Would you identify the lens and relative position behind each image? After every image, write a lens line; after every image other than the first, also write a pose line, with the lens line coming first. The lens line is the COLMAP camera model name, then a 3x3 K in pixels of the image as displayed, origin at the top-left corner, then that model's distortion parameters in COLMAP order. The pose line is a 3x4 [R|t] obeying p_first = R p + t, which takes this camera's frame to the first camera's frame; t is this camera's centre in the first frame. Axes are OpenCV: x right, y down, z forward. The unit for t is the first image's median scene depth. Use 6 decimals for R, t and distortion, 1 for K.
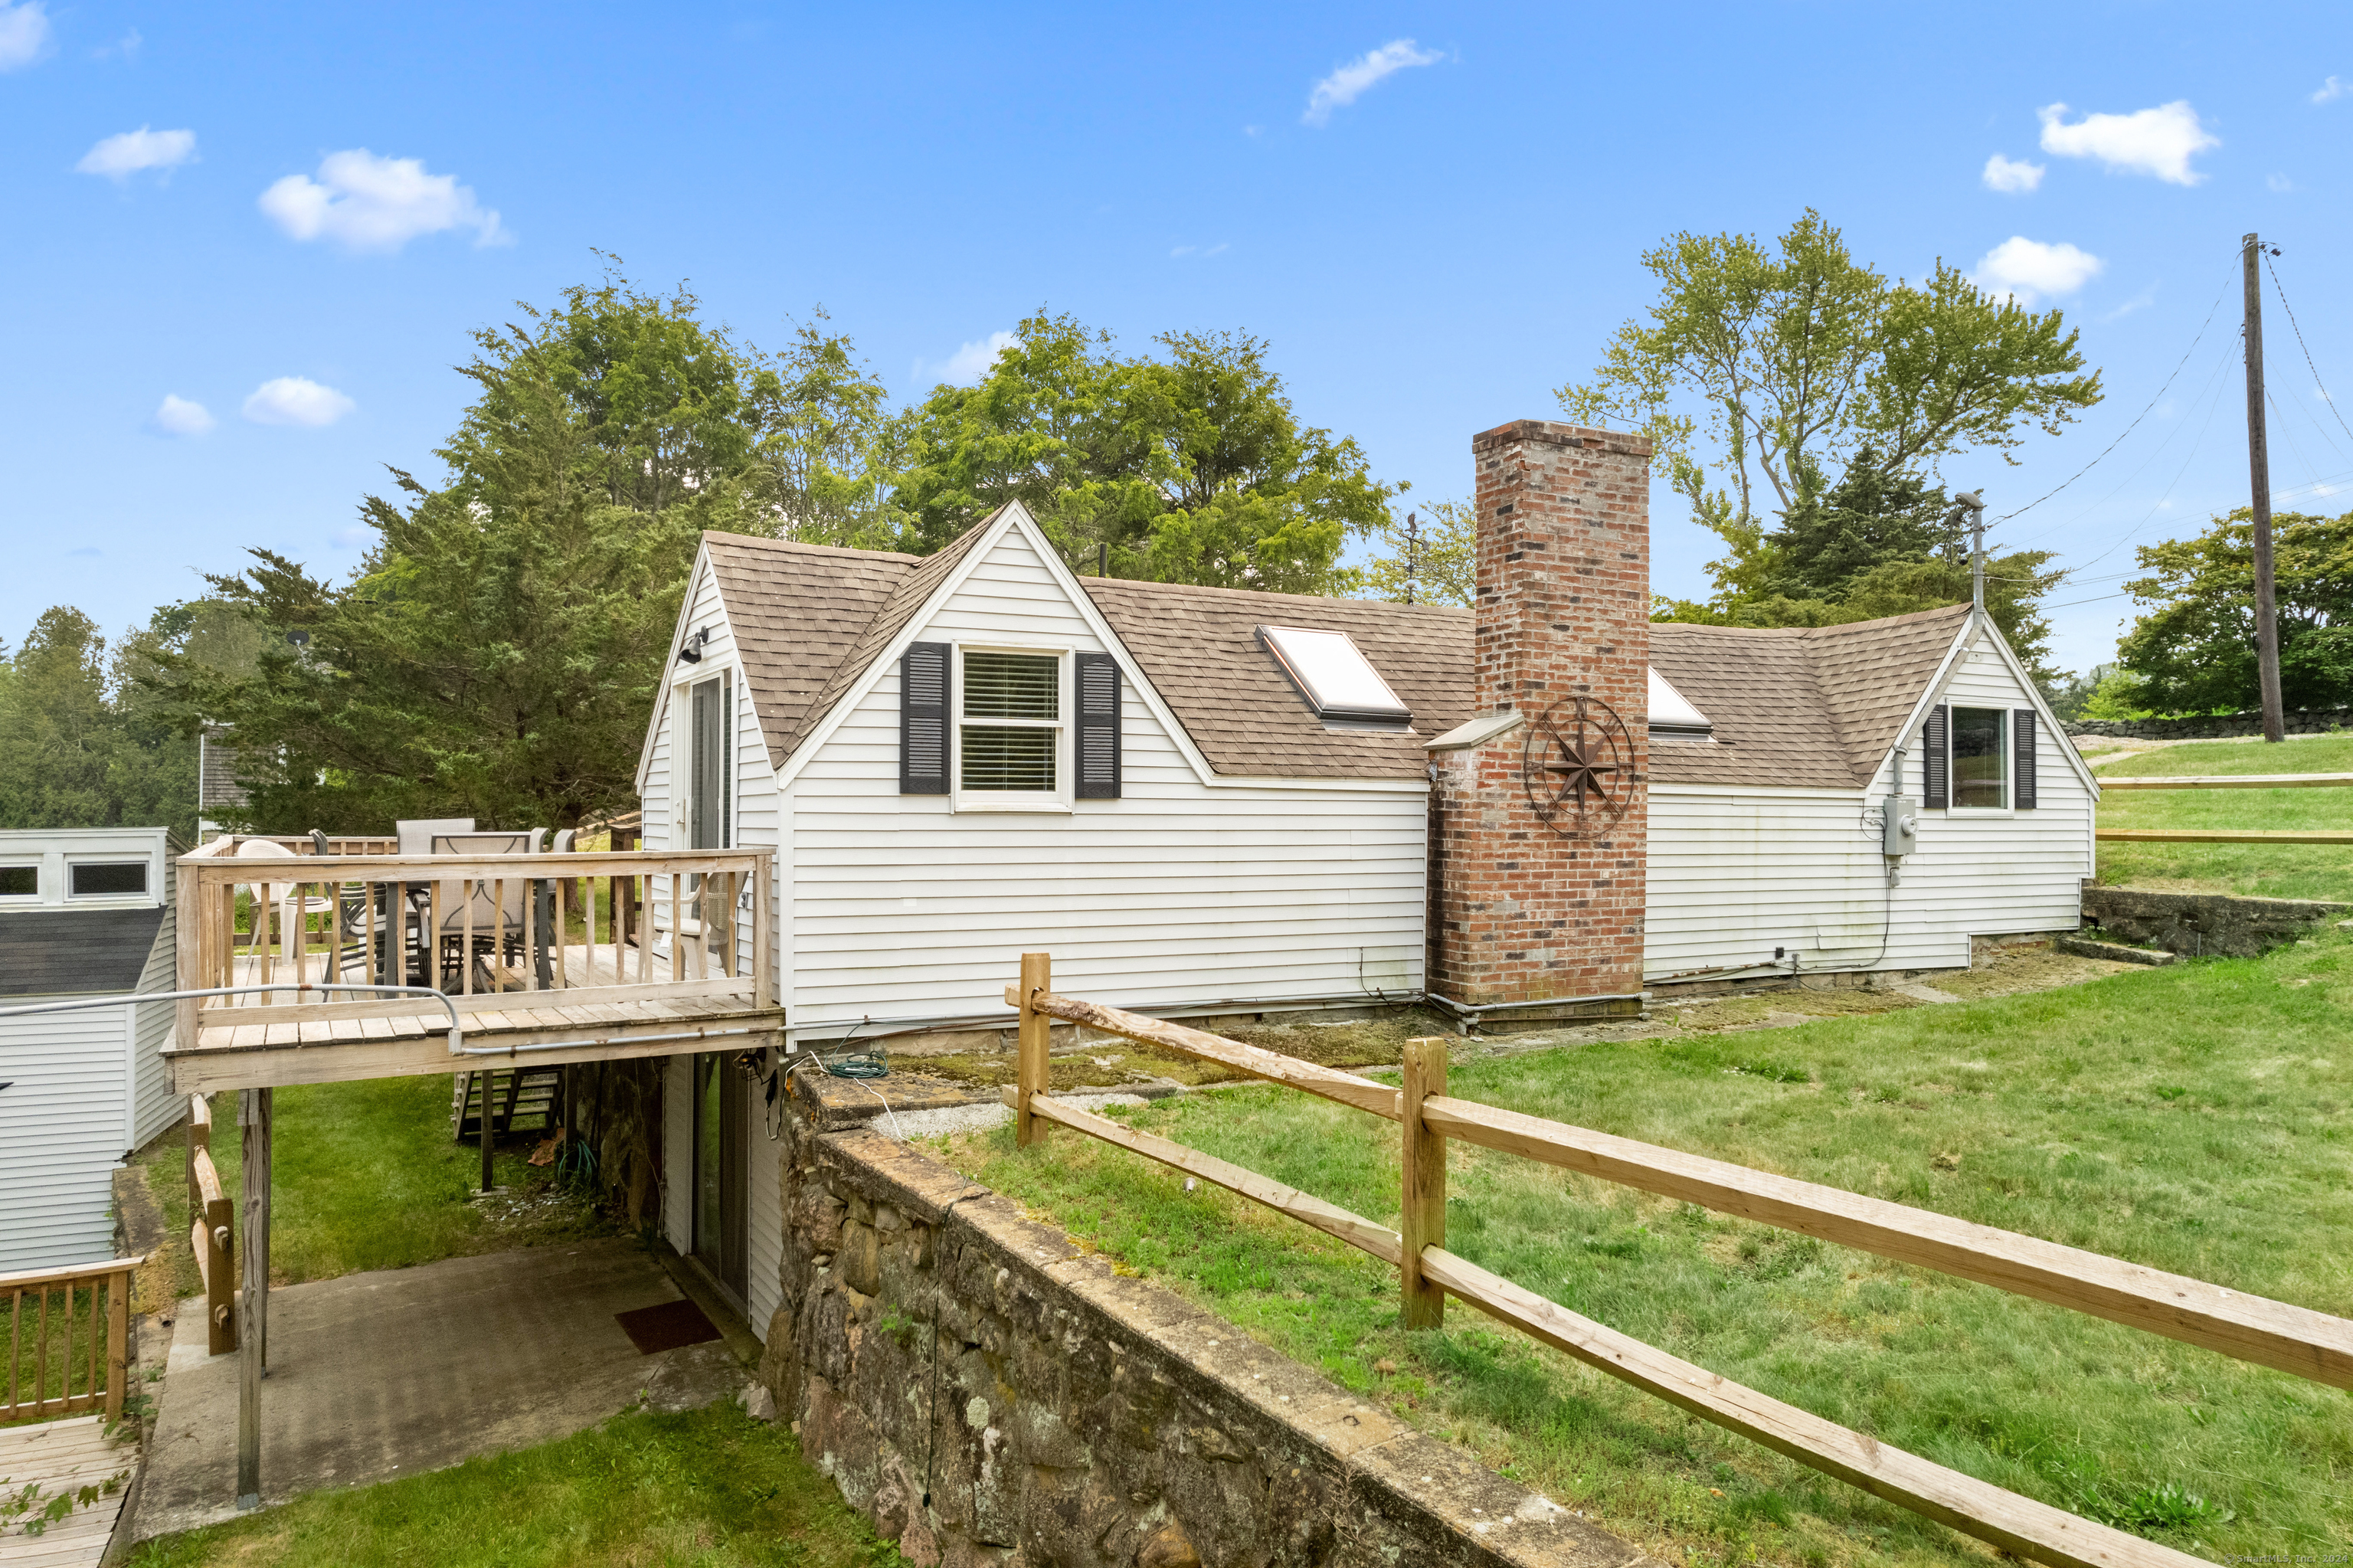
lens RADIAL K [[1502.1, 0, 1176.5], [0, 1502.1, 784.0], [0, 0, 1]] dist [-0.059606, 0.031672]
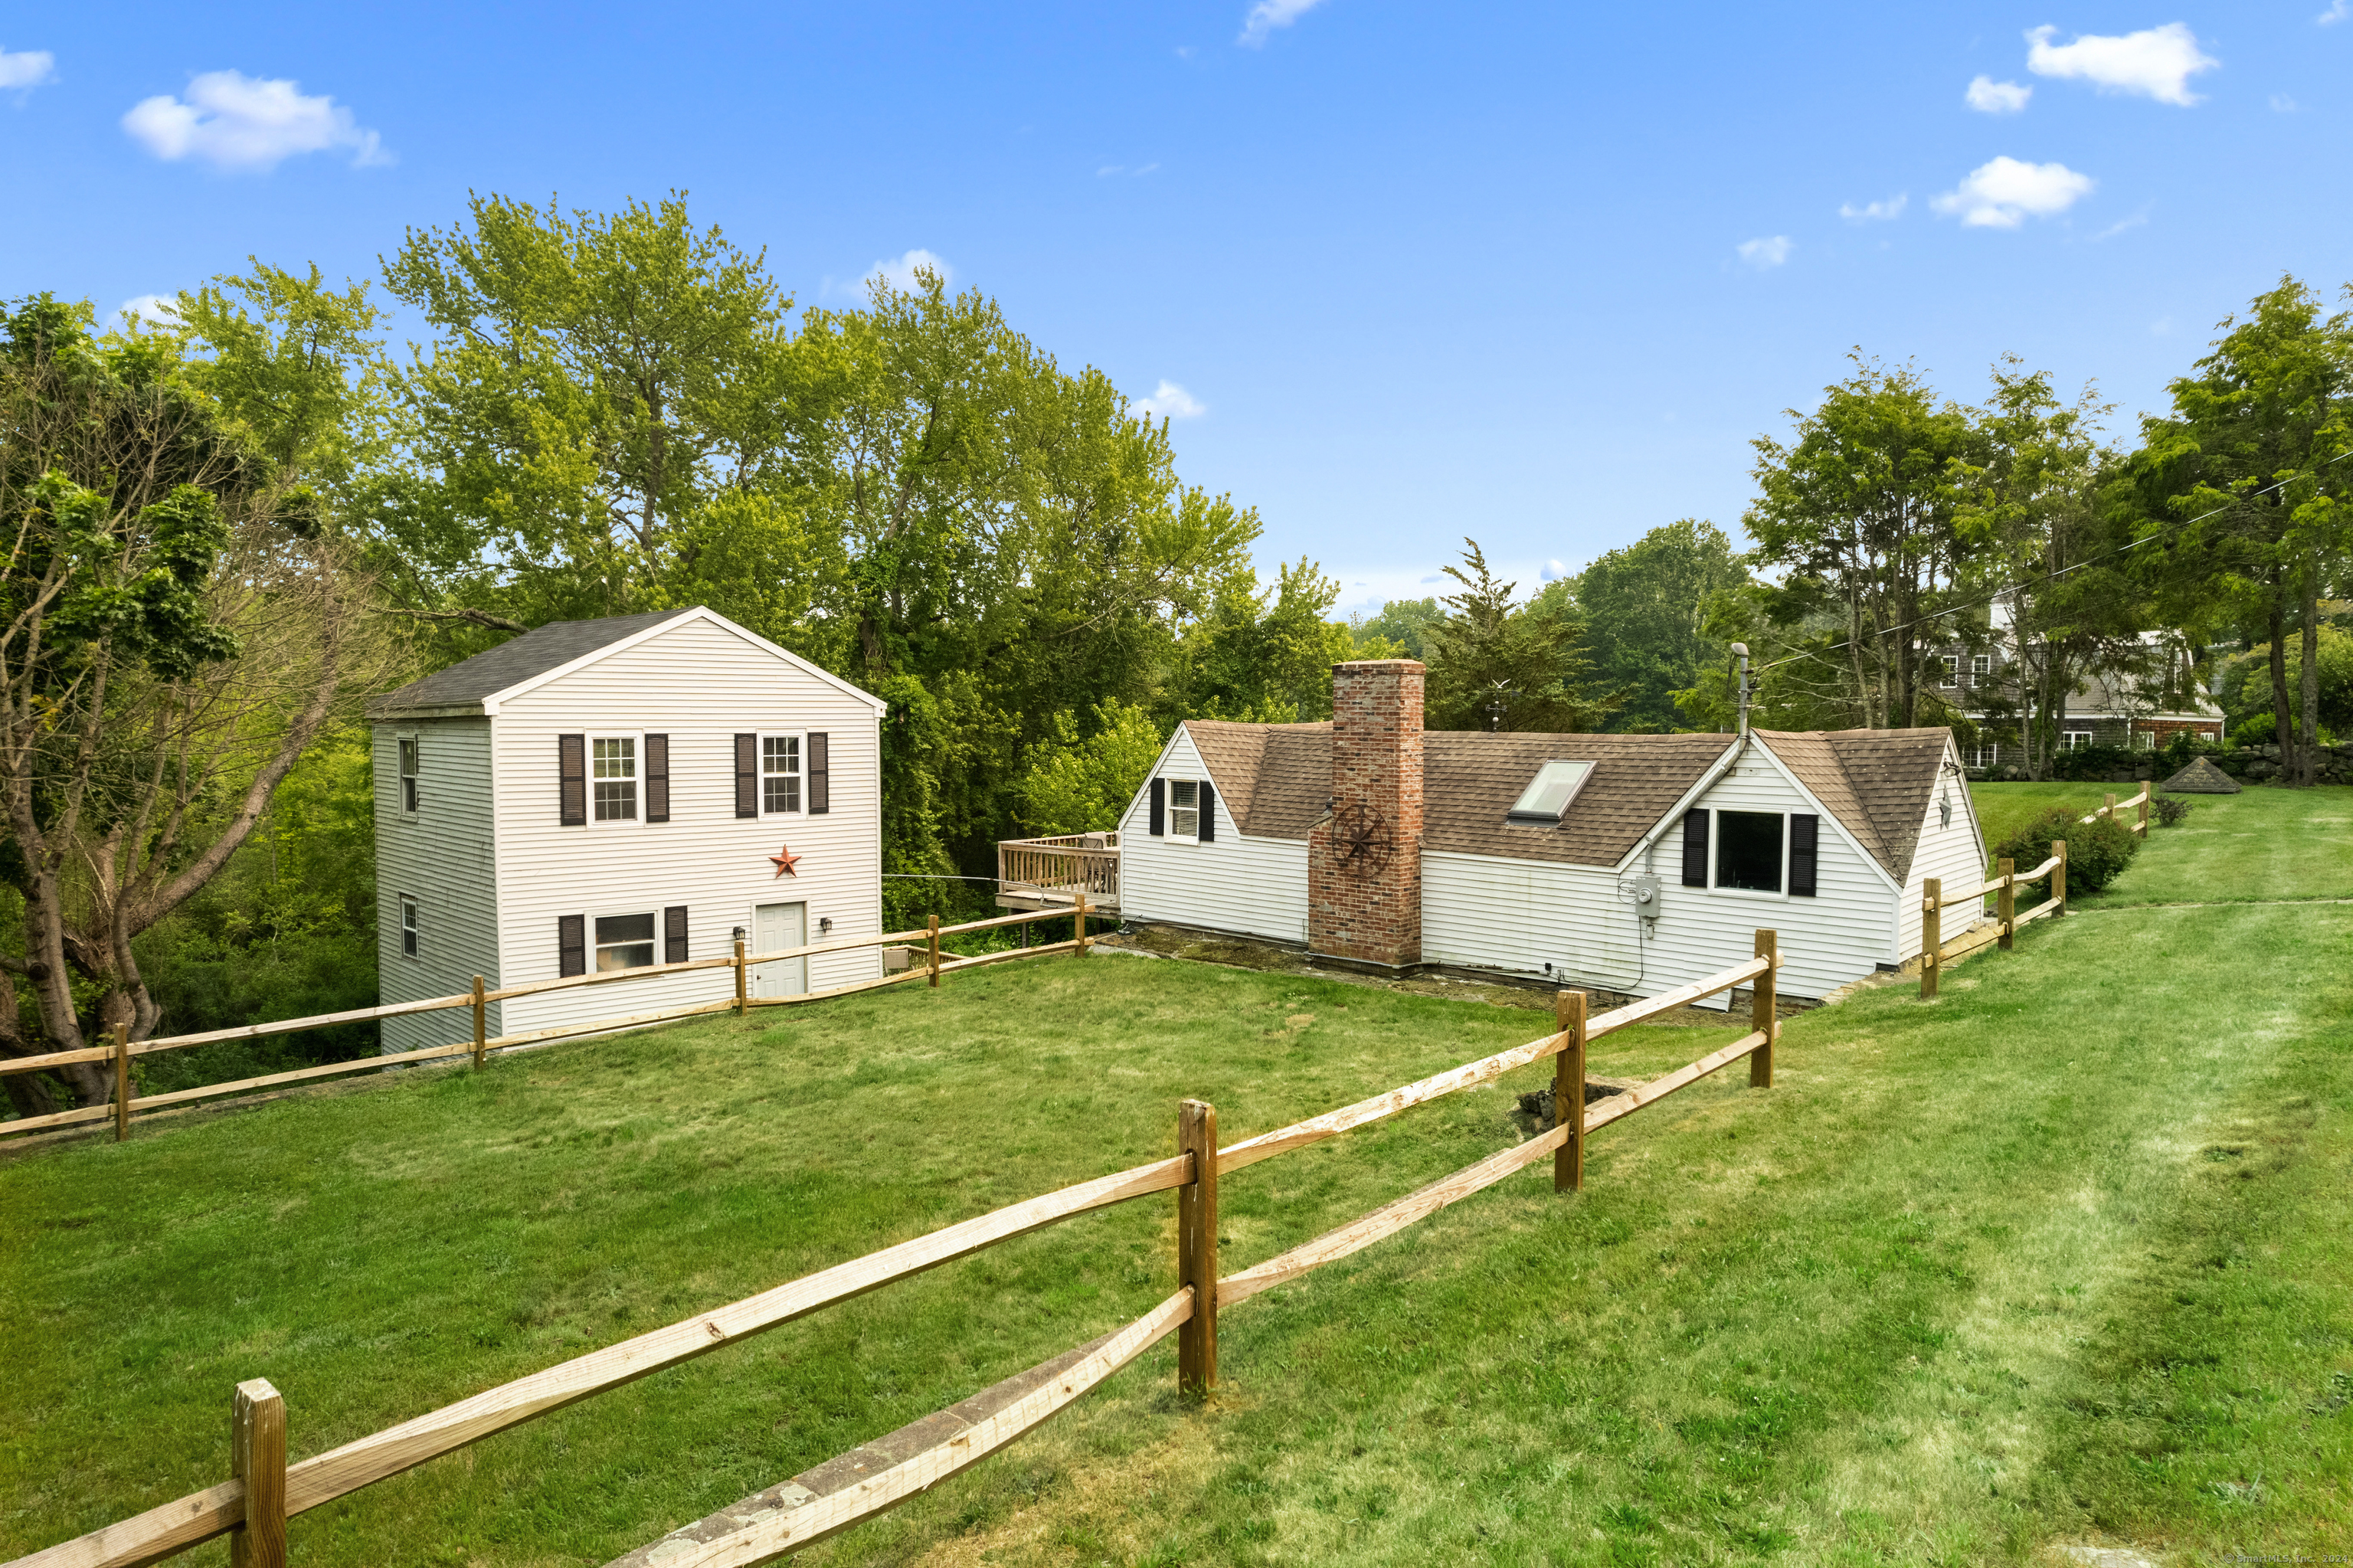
lens RADIAL K [[1422.7, 0, 1179.1], [0, 1422.7, 772.0], [0, 0, 1]] dist [-0.054558, 0.001613]
pose [[0.328156, 0.032518, -0.944064, 1.920384], [0.009771, 0.999237, 0.037815, -0.172180], [0.944573, -0.021633, 0.327587, 0.179593]]
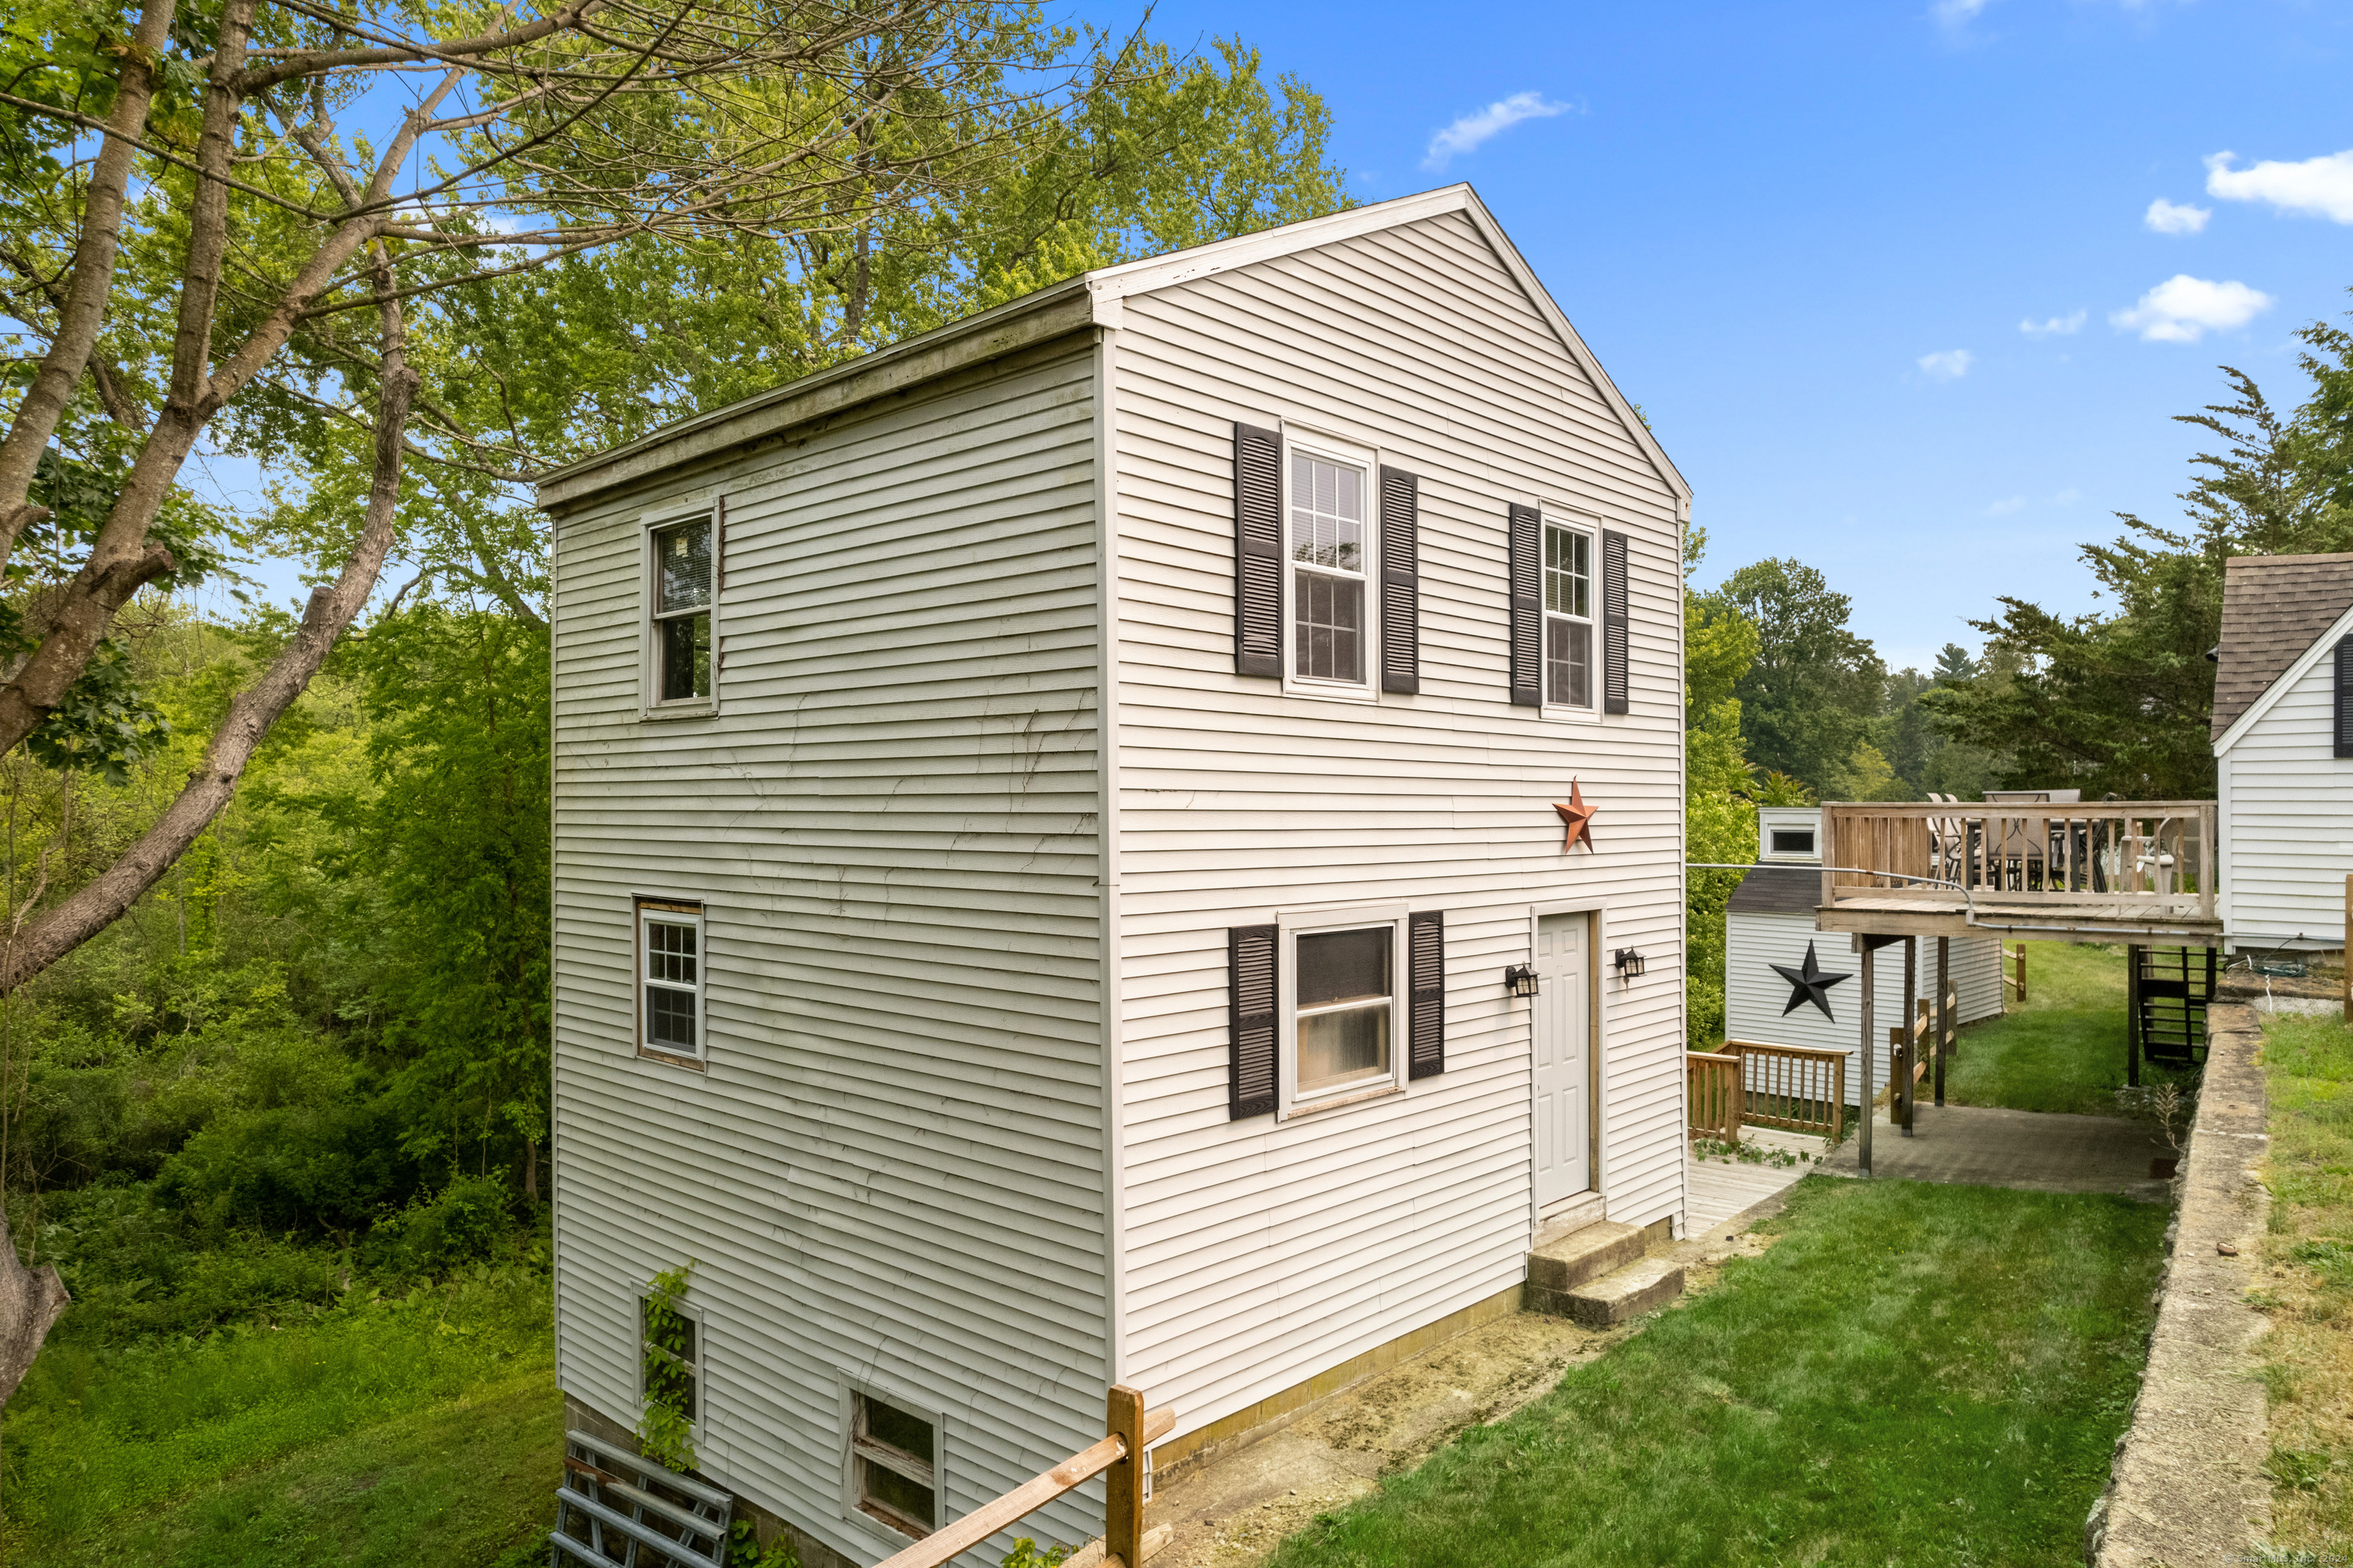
lens RADIAL K [[1449.4, 0, 1176.5], [0, 1449.4, 784.0], [0, 0, 1]] dist [-0.025568, -0.000086]
pose [[0.374539, -0.016650, -0.927062, 0.479176], [0.011916, 0.999843, -0.013143, 0.028071], [0.927135, -0.006125, 0.374678, -0.289041]]
